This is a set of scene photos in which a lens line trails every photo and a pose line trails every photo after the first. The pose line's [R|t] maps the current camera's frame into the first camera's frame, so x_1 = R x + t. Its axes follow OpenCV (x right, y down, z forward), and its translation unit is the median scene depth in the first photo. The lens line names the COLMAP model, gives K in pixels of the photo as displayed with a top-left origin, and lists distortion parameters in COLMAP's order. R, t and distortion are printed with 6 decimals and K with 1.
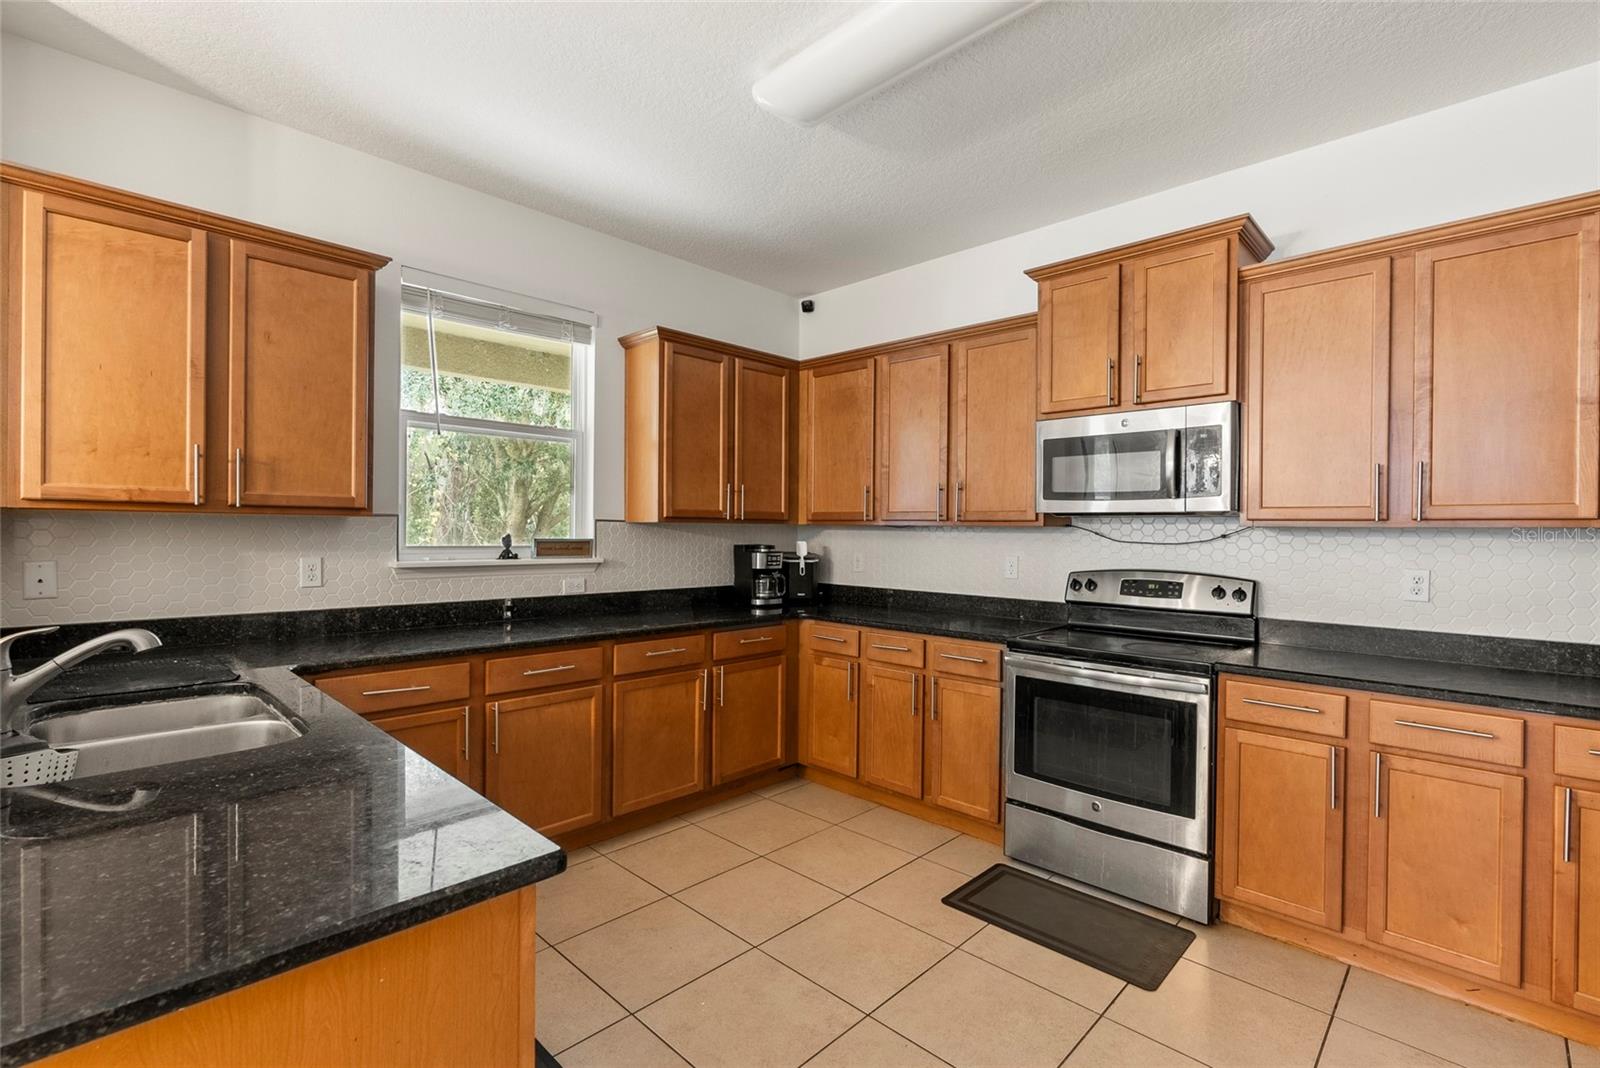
lens RADIAL K [[723.6, 0, 788.0], [0, 723.6, 533.2], [0, 0, 1]] dist [-0.005371, 0.002890]
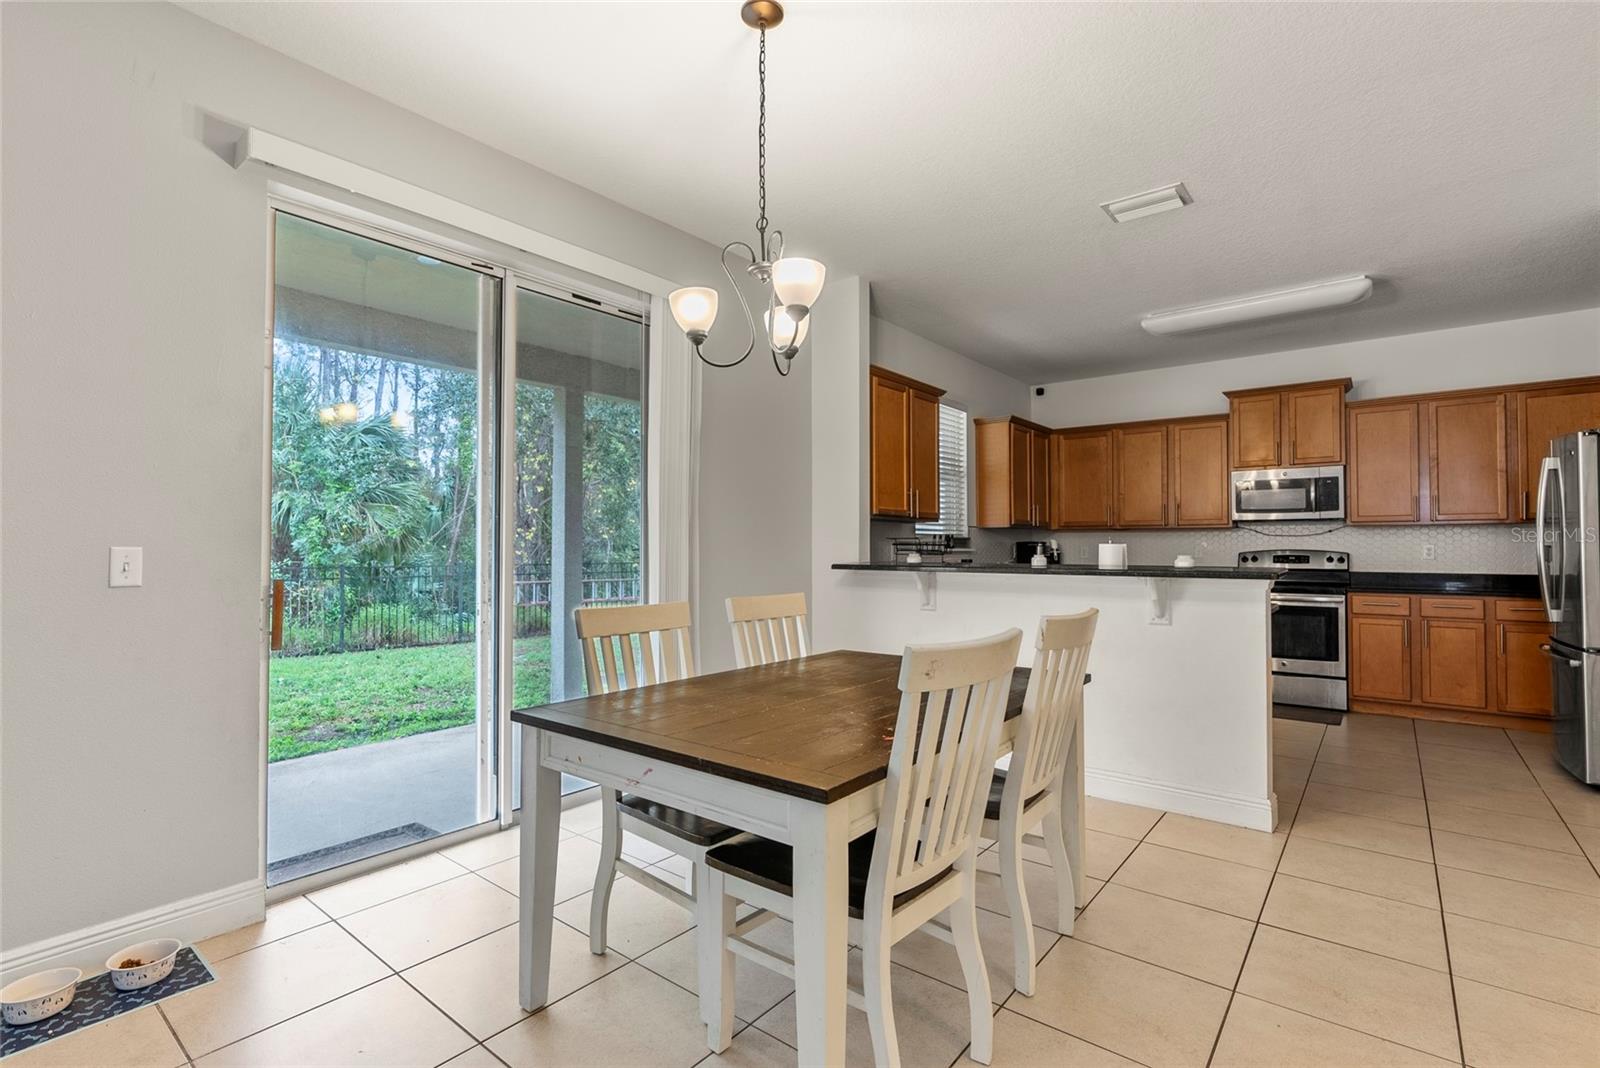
lens RADIAL K [[723.6, 0, 807.7], [0, 723.6, 534.4], [0, 0, 1]] dist [-0.005371, 0.002890]
pose [[0.995478, -0.006261, 0.094782, -0.881752], [0.008417, 0.999715, -0.022360, 0.039847], [-0.094615, 0.023057, 0.995247, -0.724197]]
